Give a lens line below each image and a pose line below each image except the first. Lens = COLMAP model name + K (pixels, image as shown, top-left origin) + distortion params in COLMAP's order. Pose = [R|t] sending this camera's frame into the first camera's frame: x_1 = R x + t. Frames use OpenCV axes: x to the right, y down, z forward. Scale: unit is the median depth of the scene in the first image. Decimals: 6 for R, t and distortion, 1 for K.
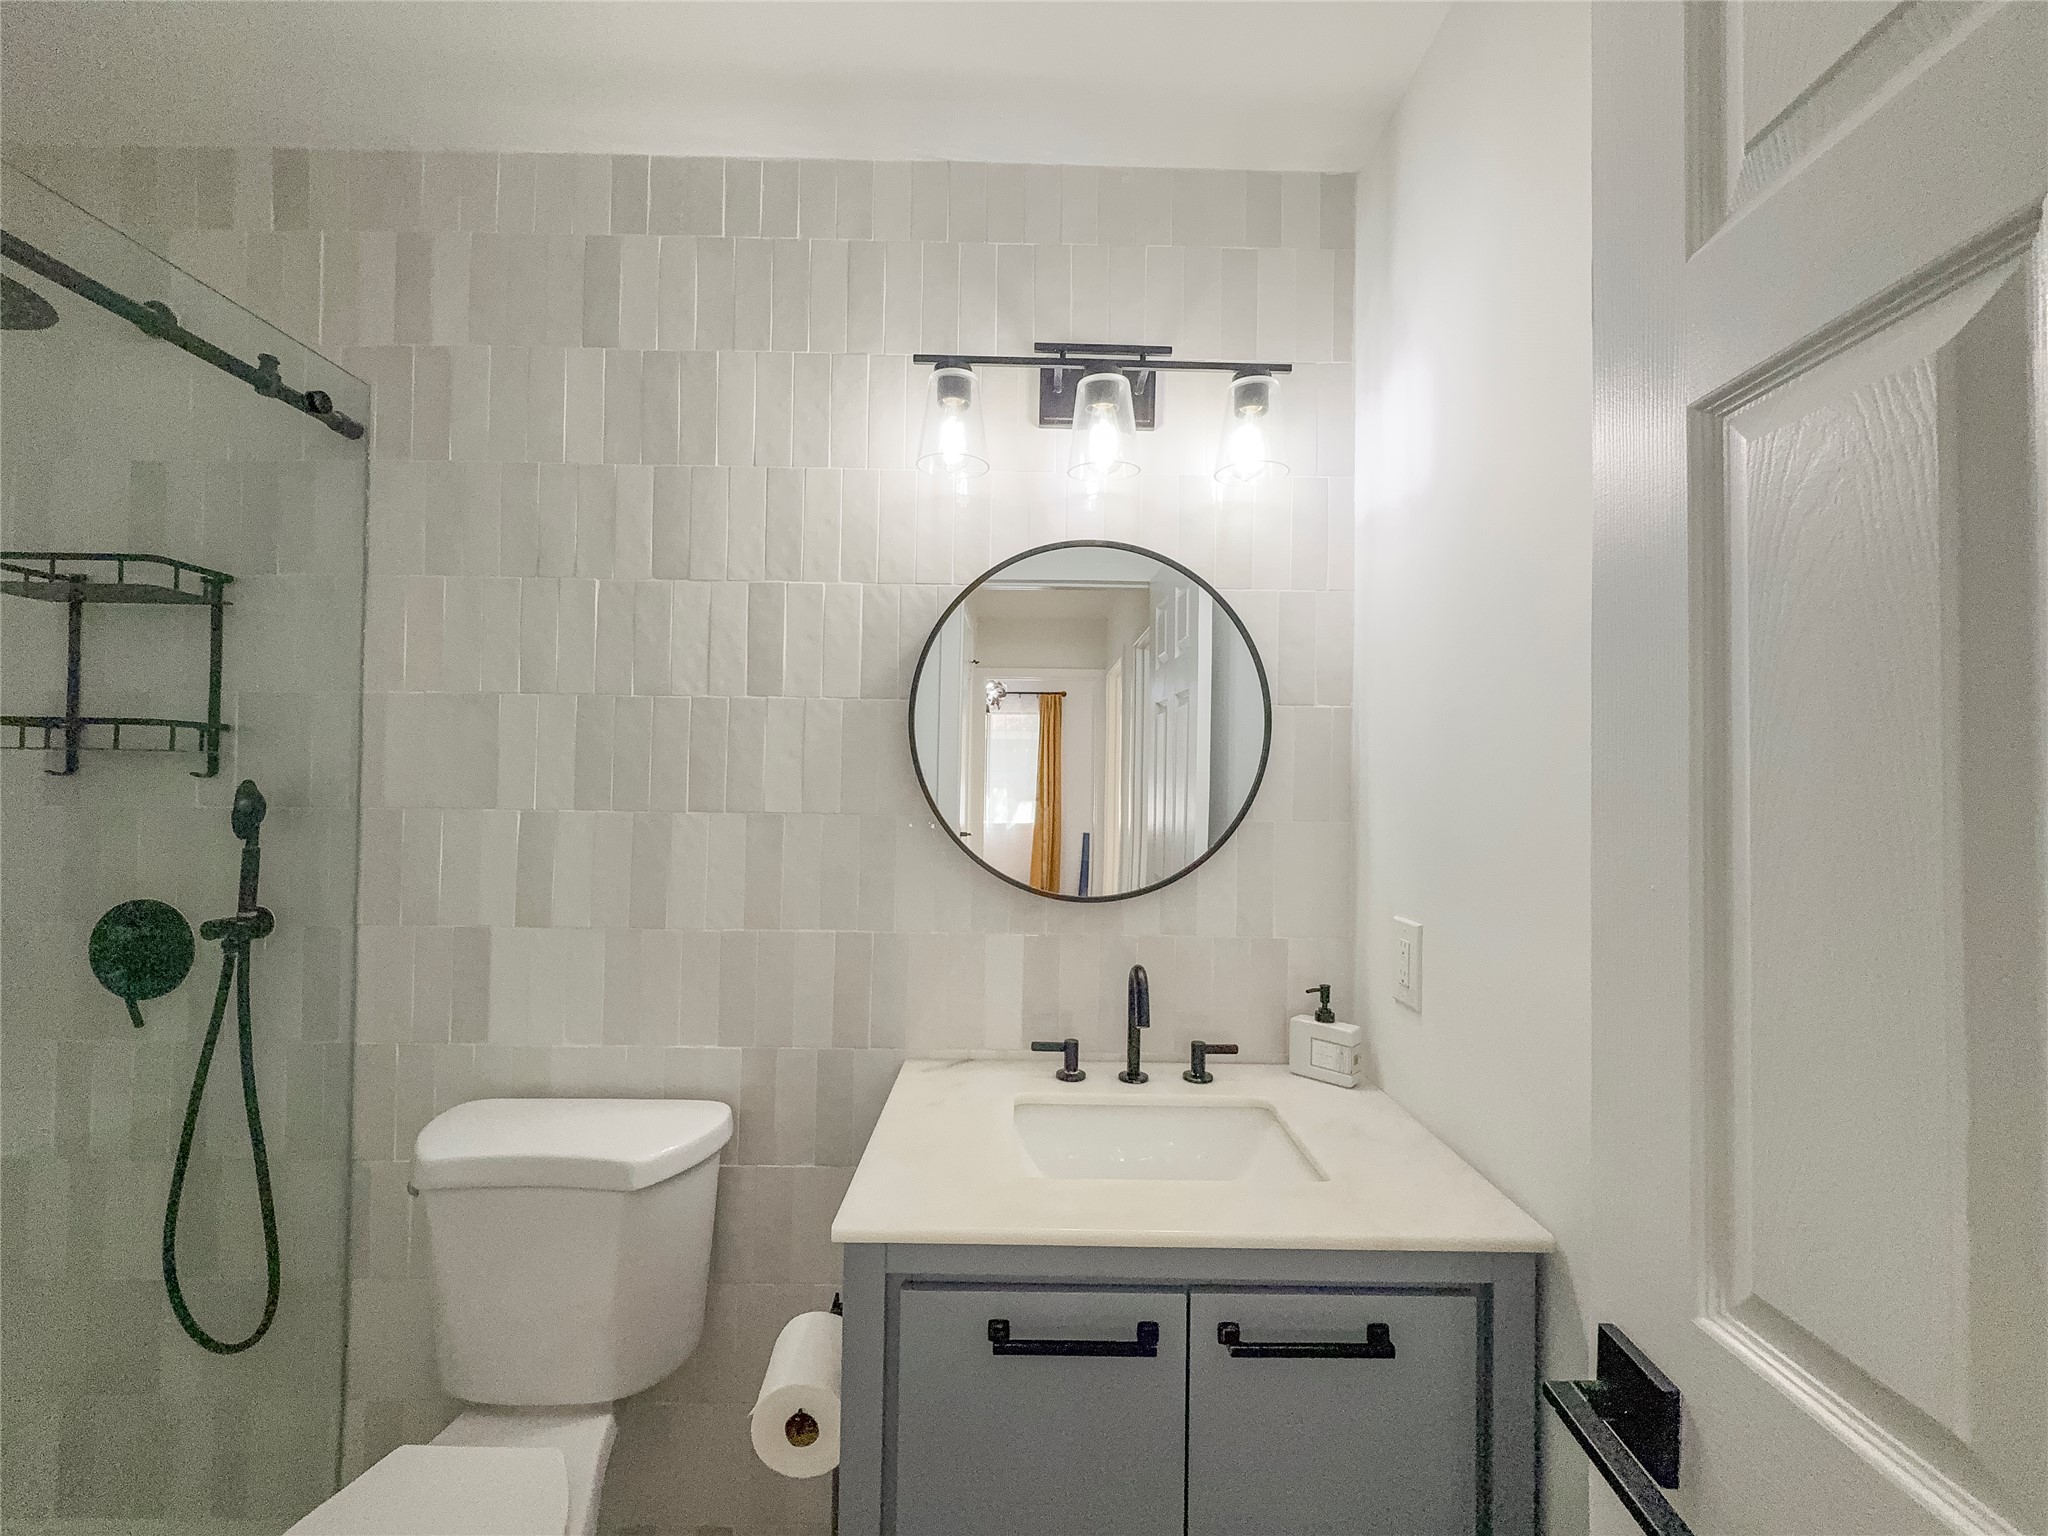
lens RADIAL K [[816.3, 0, 1024.0], [0, 816.3, 768.0], [0, 0, 1]] dist [-0.003011, -0.000141]
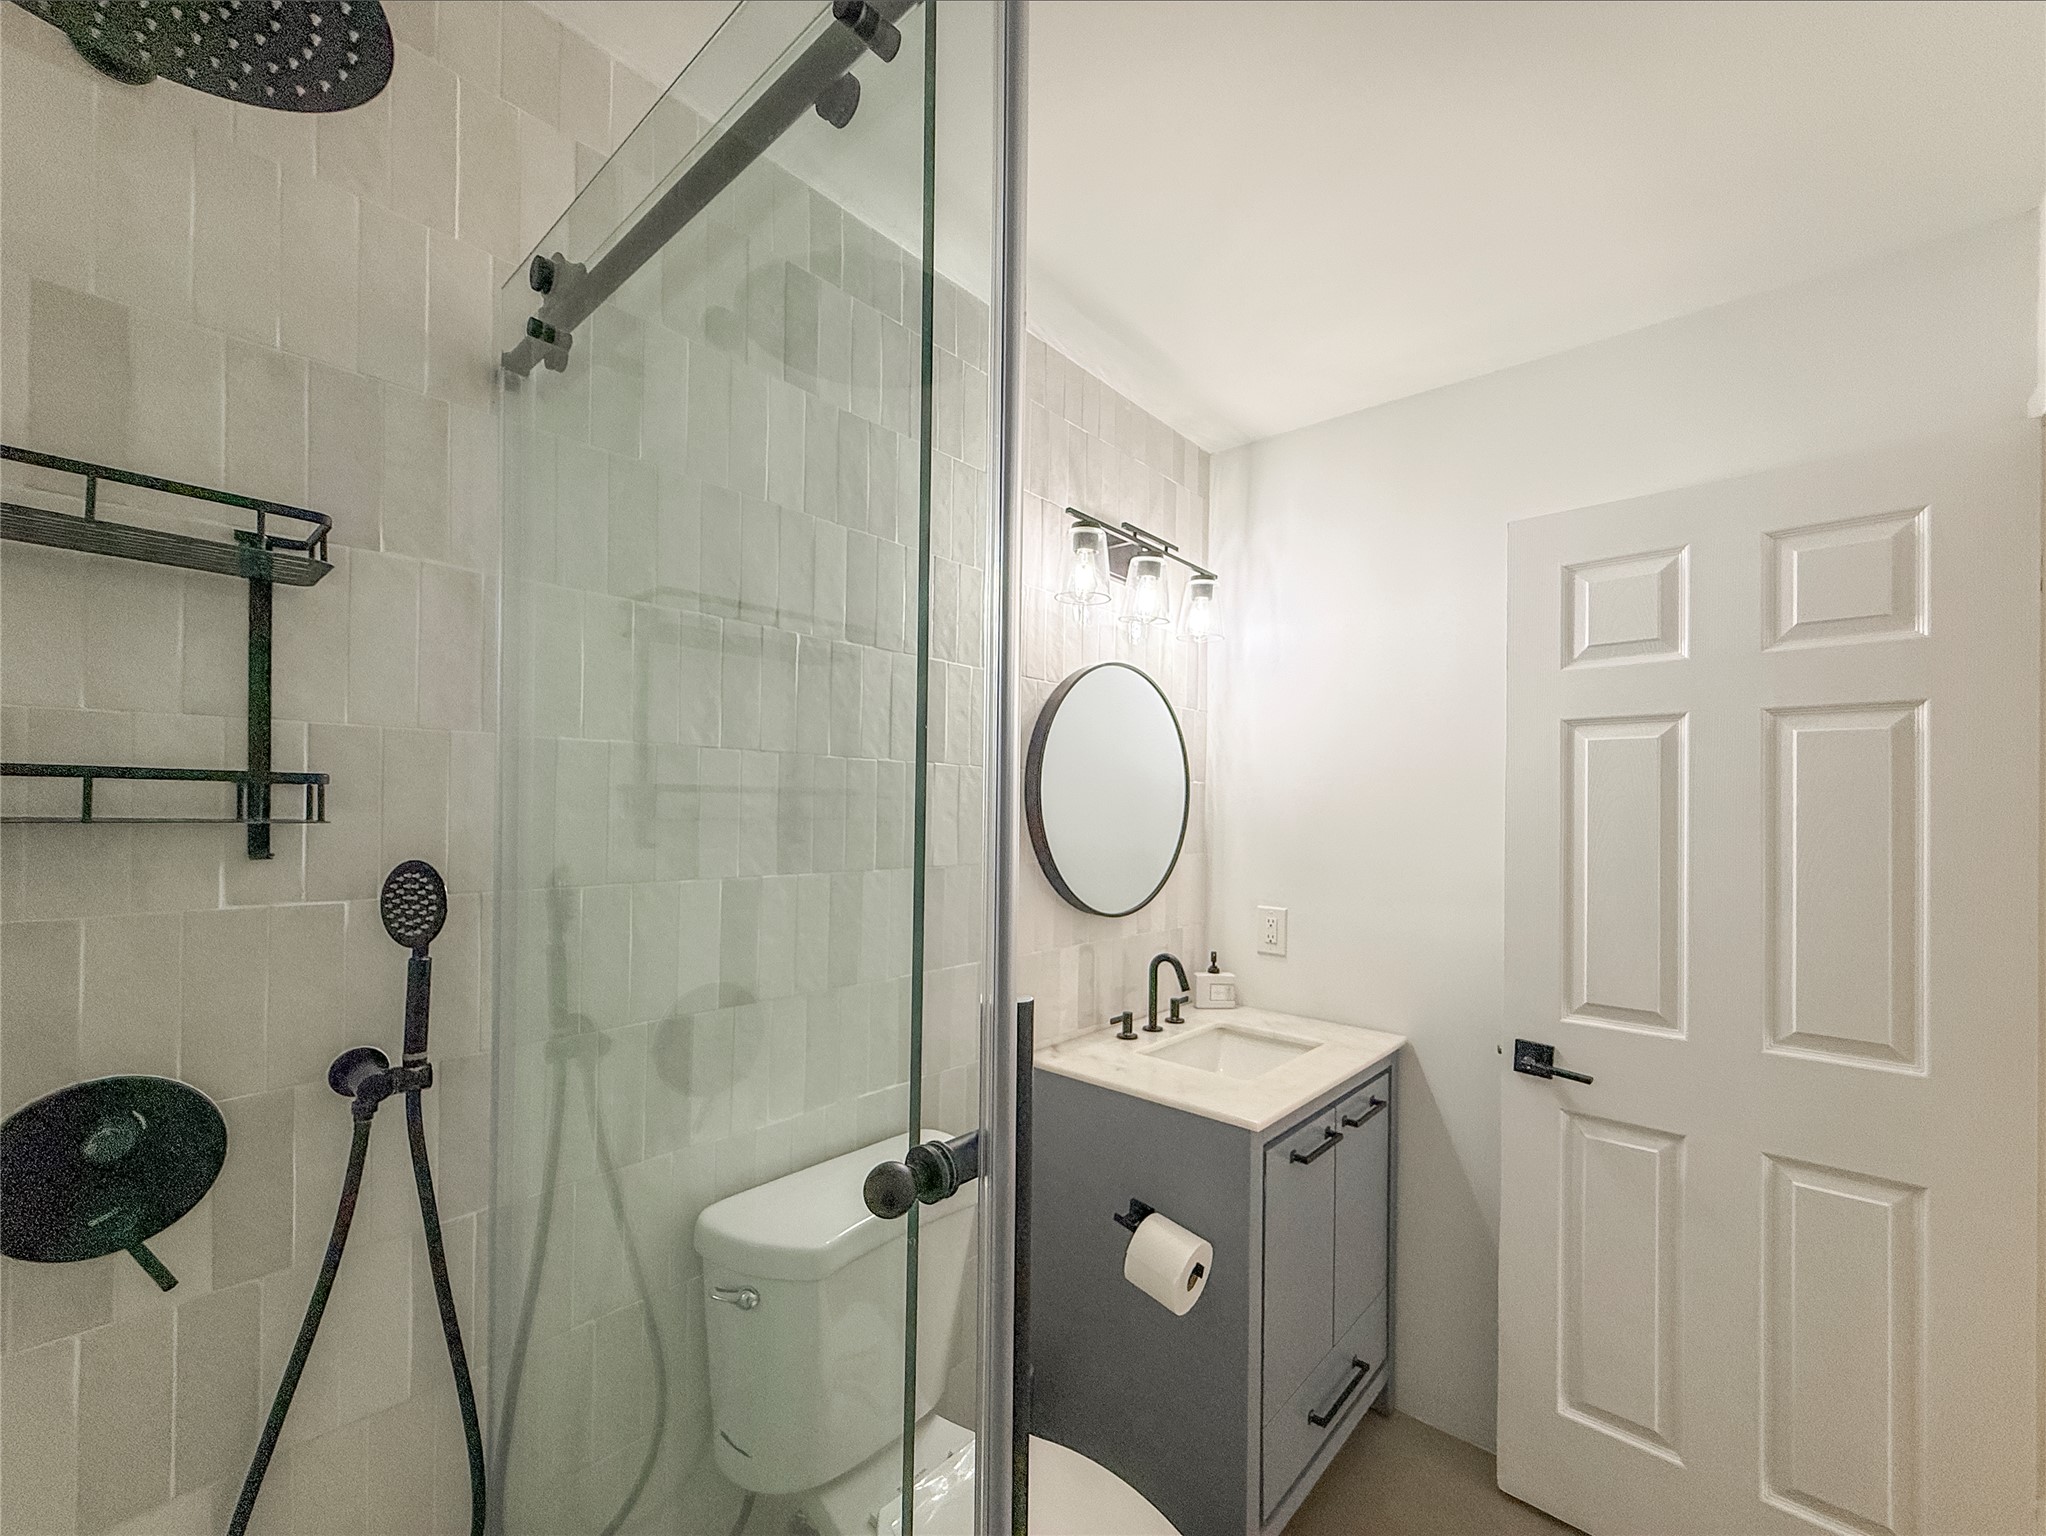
lens RADIAL K [[840.3, 0, 1027.3], [0, 840.3, 799.1], [0, 0, 1]] dist [0.000561, 0.000035]
pose [[0.669441, 0.004561, 0.742851, -1.088213], [-0.020406, 0.999717, 0.012252, -0.054520], [-0.742585, -0.023361, 0.669345, 0.136007]]
